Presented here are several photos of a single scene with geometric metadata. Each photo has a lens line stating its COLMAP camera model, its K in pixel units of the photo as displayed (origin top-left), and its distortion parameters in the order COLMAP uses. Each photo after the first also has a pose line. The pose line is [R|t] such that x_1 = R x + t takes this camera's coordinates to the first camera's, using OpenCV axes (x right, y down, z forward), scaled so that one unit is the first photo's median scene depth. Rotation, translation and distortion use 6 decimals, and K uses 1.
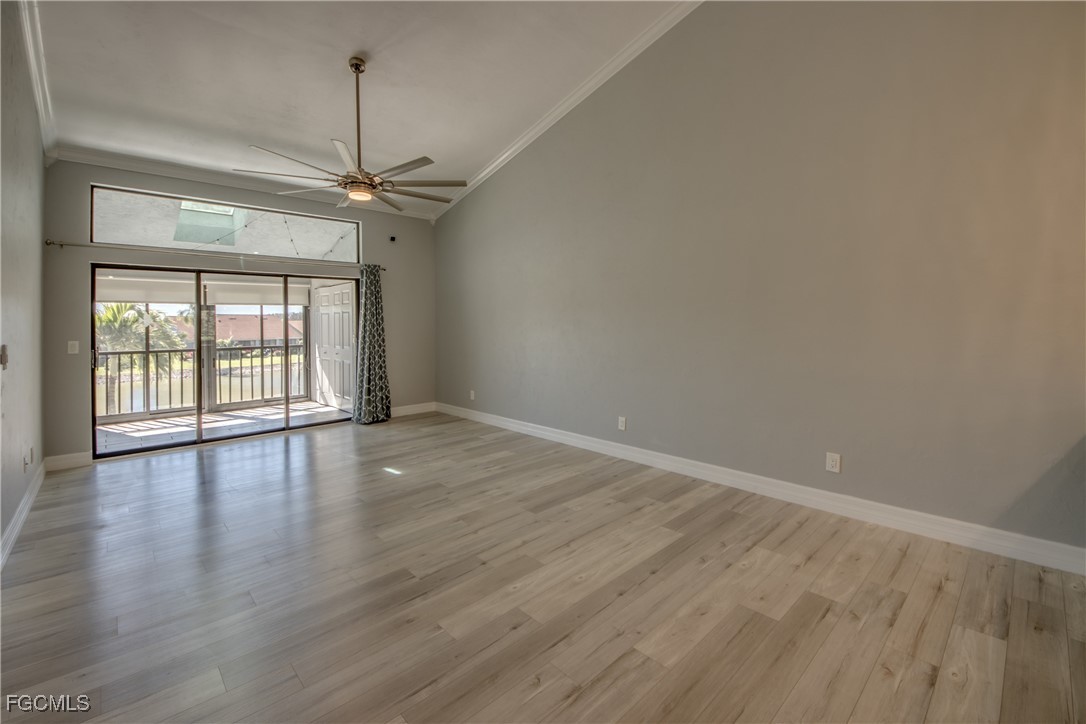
lens RADIAL K [[437.6, 0, 524.1], [0, 437.6, 312.1], [0, 0, 1]] dist [0.002316, -0.007174]
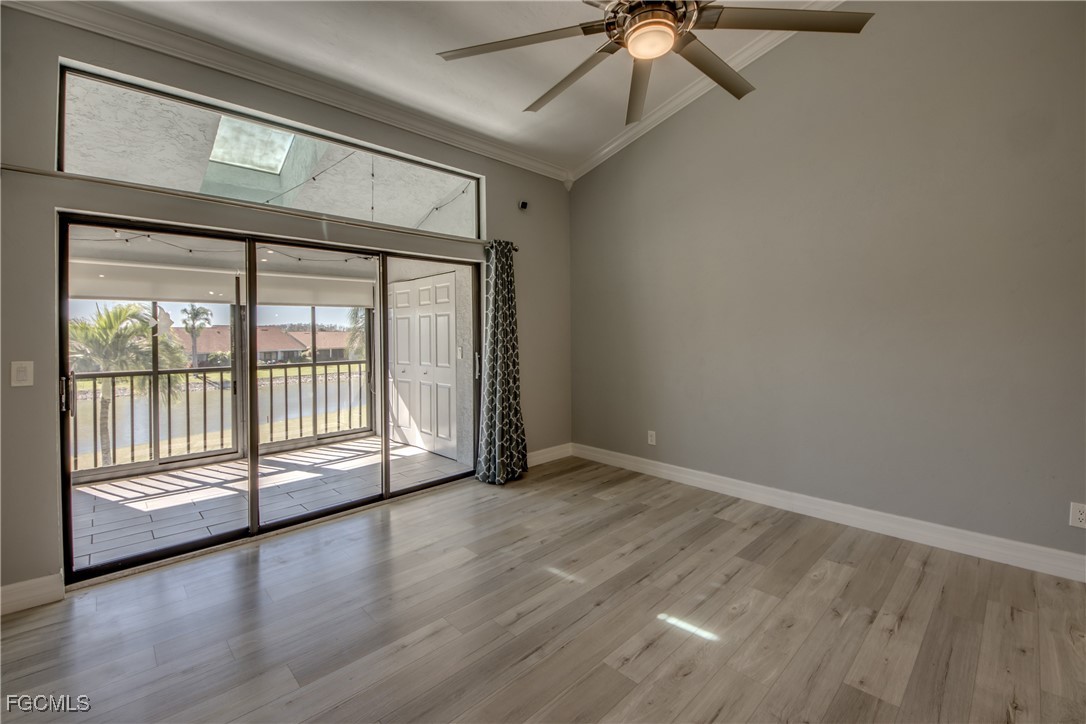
lens RADIAL K [[437.6, 0, 531.7], [0, 437.6, 325.6], [0, 0, 1]] dist [0.002316, -0.007174]
pose [[0.999839, 0.000389, 0.017959, -0.310802], [-0.000508, 0.999978, 0.006635, 0.014595], [-0.017956, -0.006643, 0.999817, 0.333186]]
